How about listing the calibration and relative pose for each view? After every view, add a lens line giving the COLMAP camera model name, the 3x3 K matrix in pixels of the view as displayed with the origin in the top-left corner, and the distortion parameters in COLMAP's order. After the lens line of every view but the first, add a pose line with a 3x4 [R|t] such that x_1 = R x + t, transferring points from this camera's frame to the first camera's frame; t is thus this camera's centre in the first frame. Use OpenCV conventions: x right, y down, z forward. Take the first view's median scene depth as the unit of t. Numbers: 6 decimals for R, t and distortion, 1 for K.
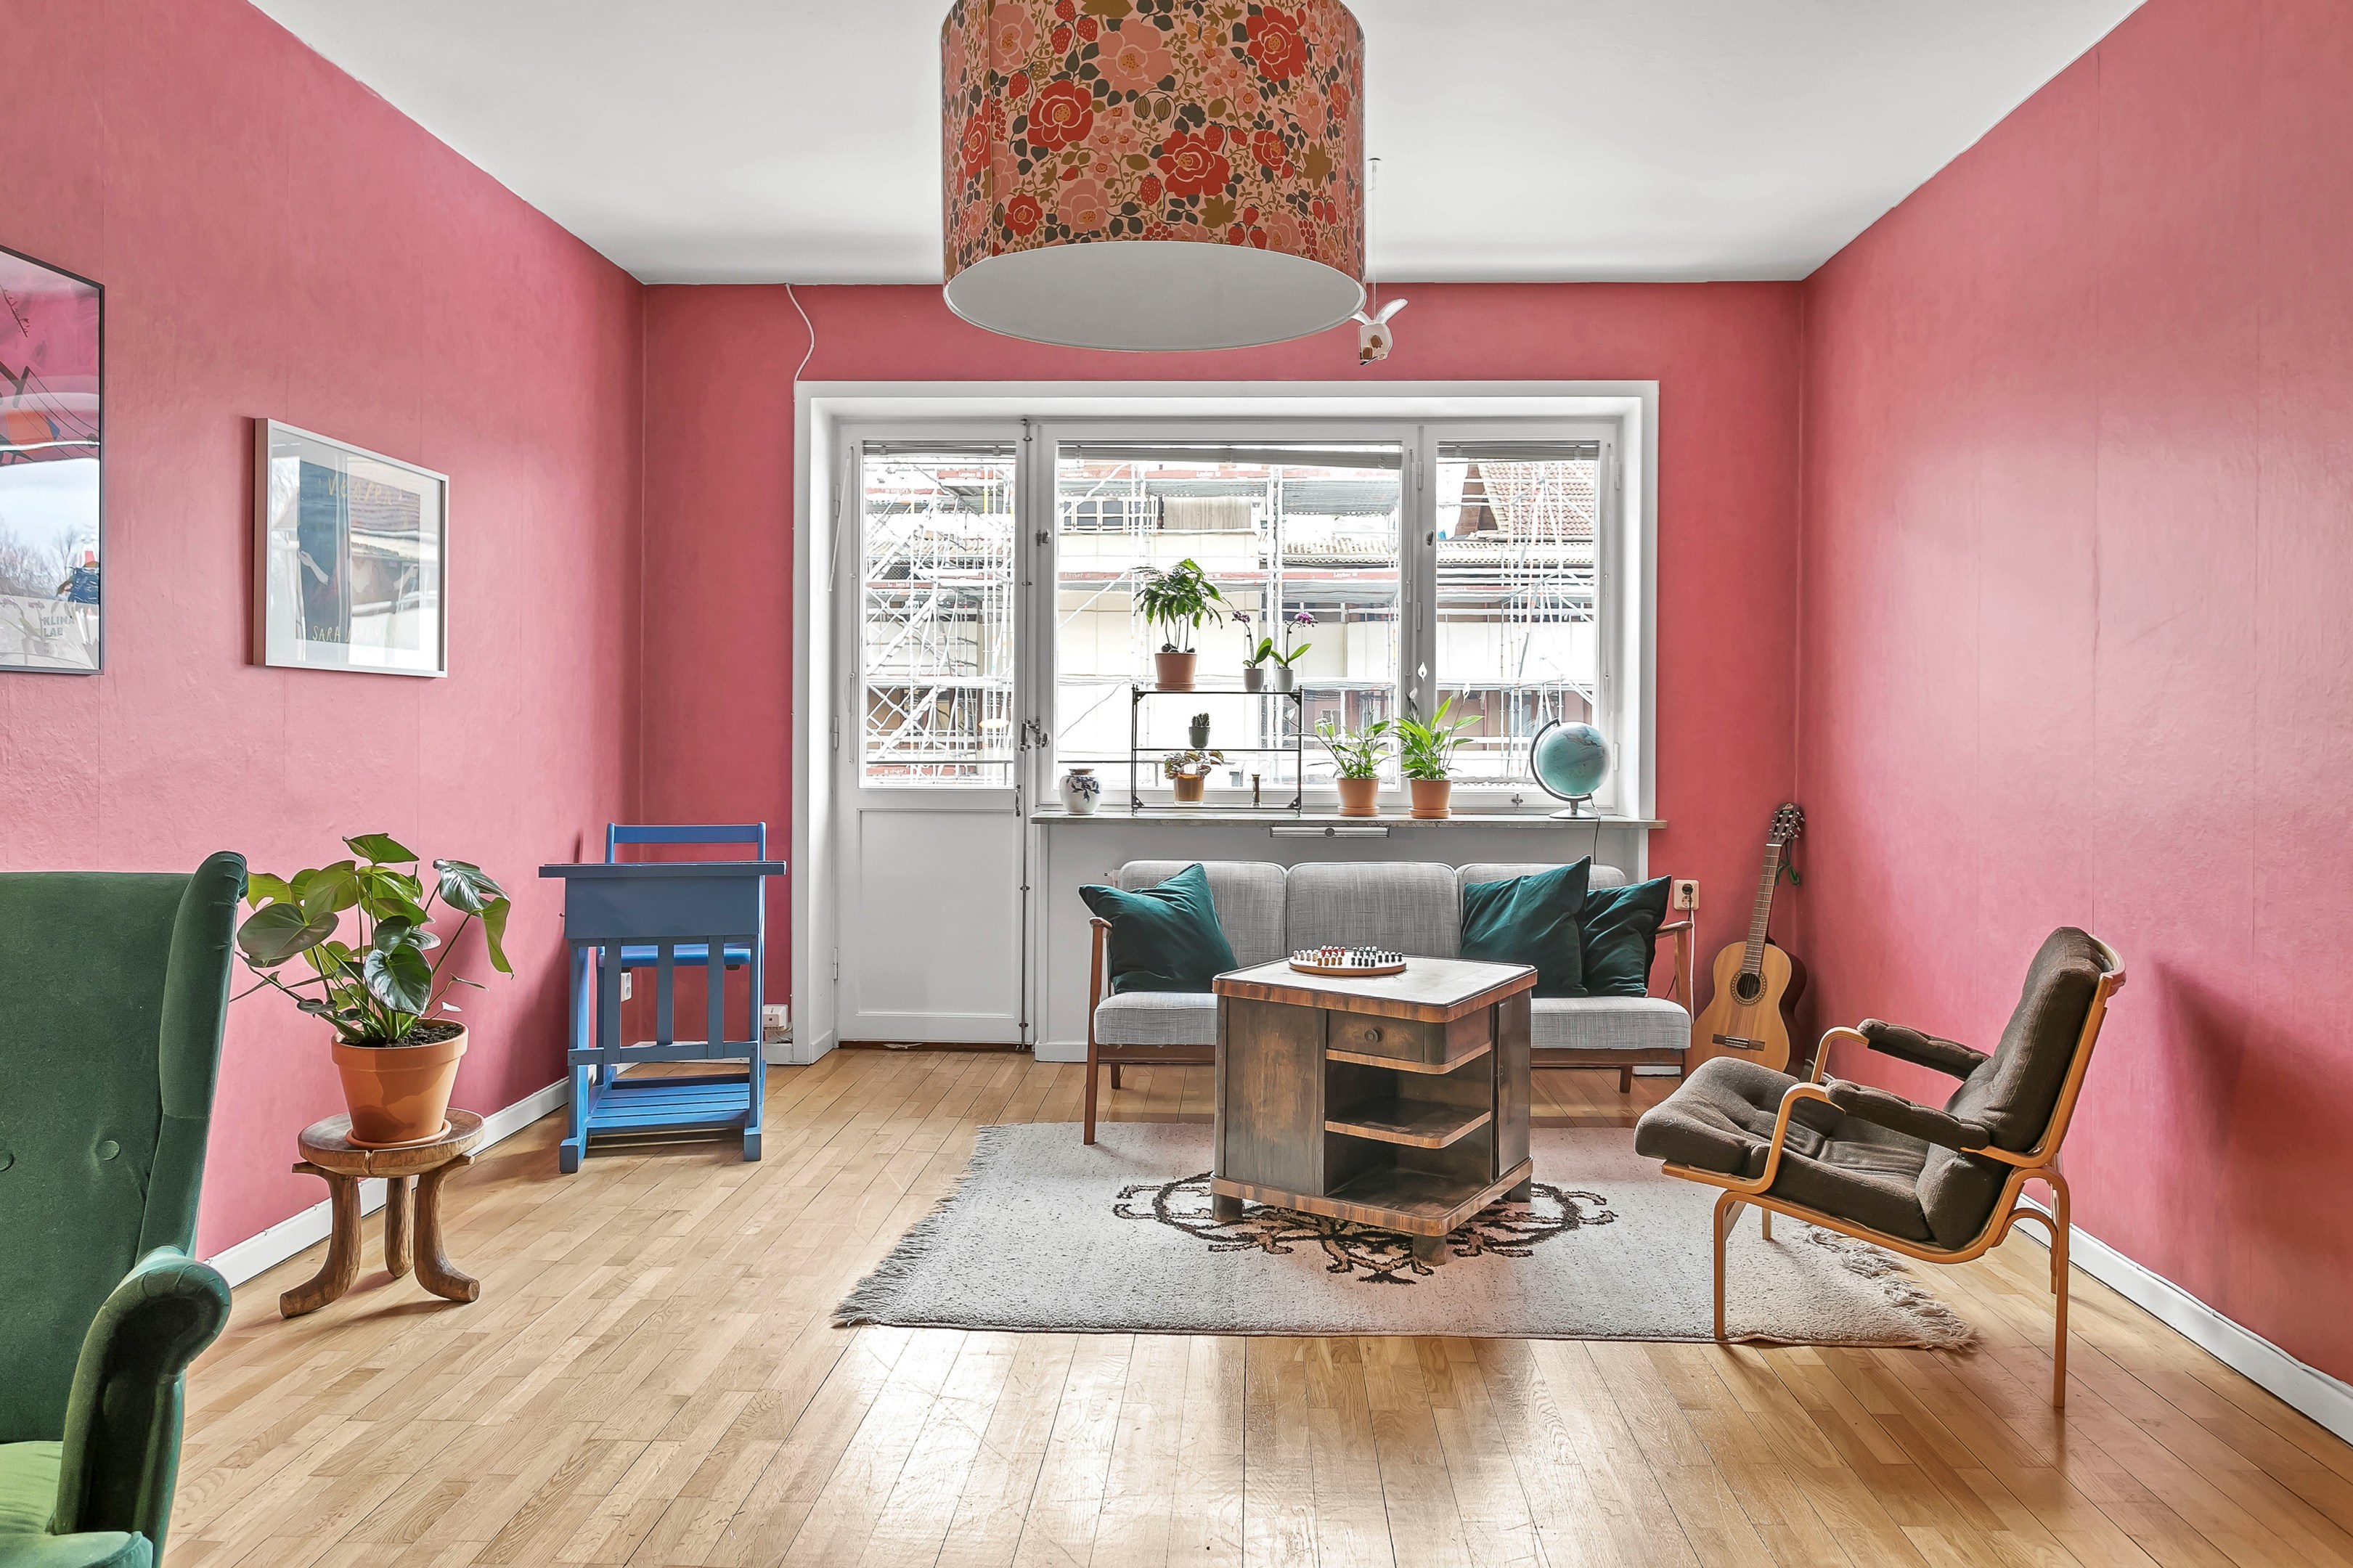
lens RADIAL K [[1540.3, 0, 1222.4], [0, 1540.3, 734.3], [0, 0, 1]] dist [0.000991, -0.000618]
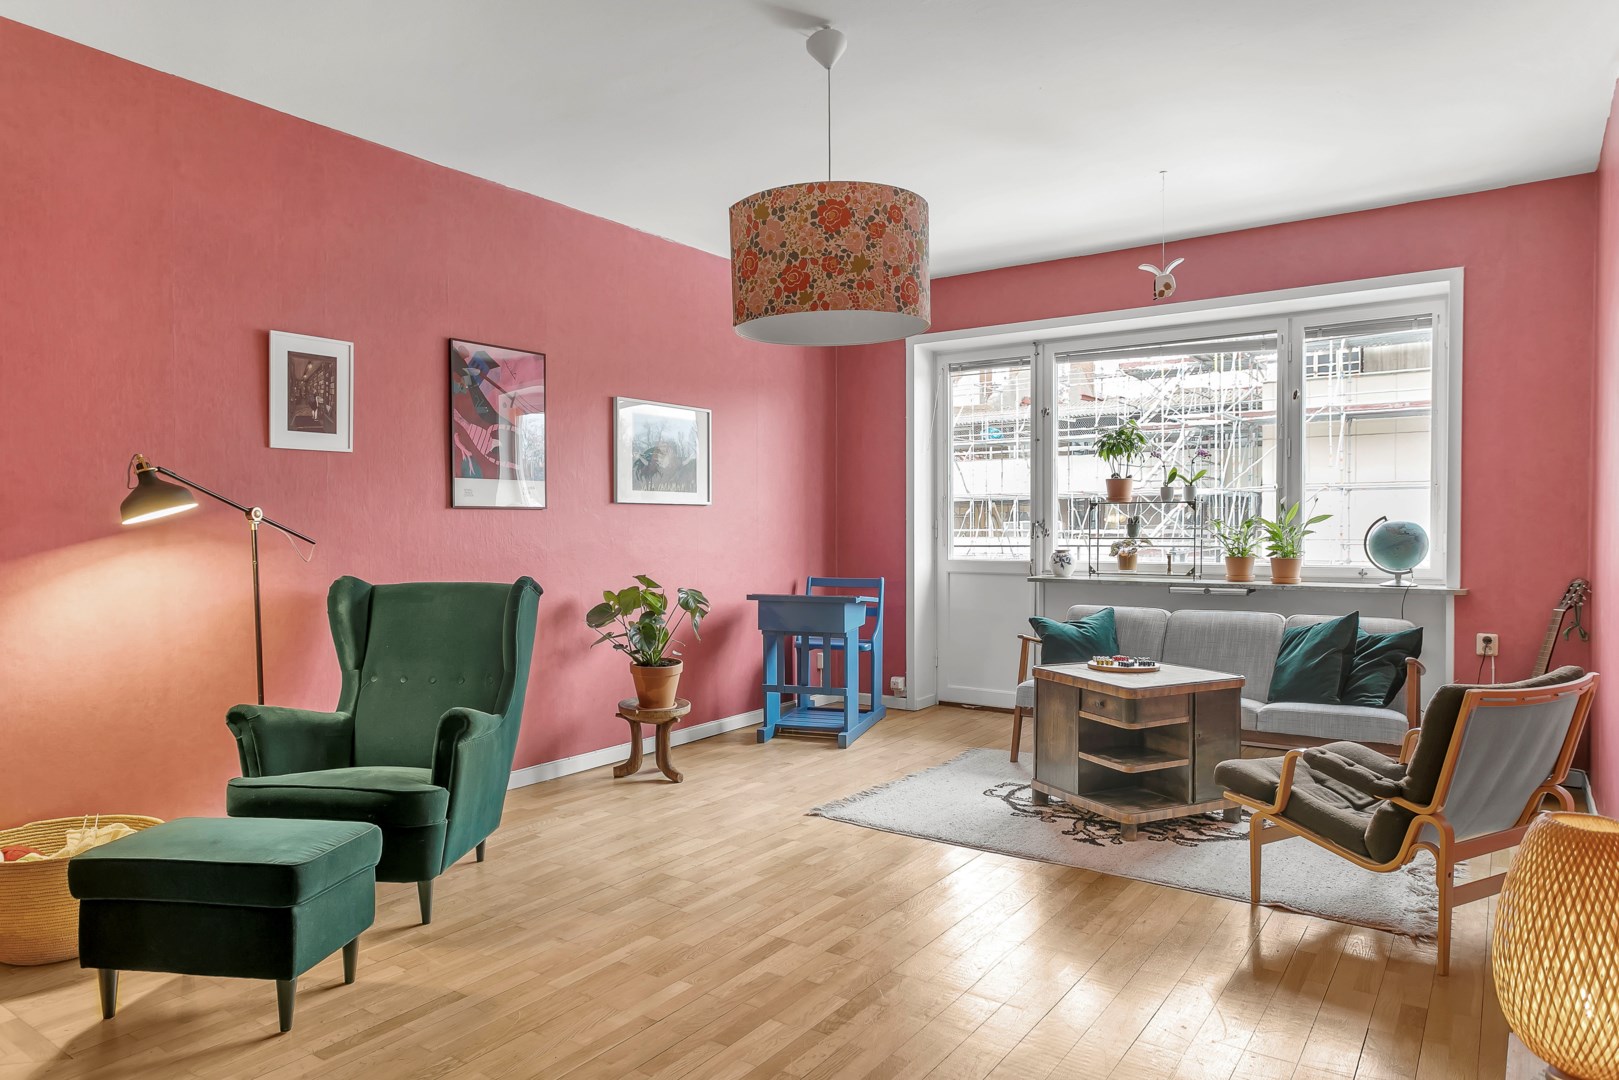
lens RADIAL K [[1024.6, 0, 784.4], [0, 1024.6, 547.2], [0, 0, 1]] dist [-0.000844, 0.002716]
pose [[0.826343, 0.003367, -0.563157, 0.351445], [0.007038, 0.999842, 0.016304, -0.000657], [0.563123, -0.017436, 0.826189, -0.109006]]
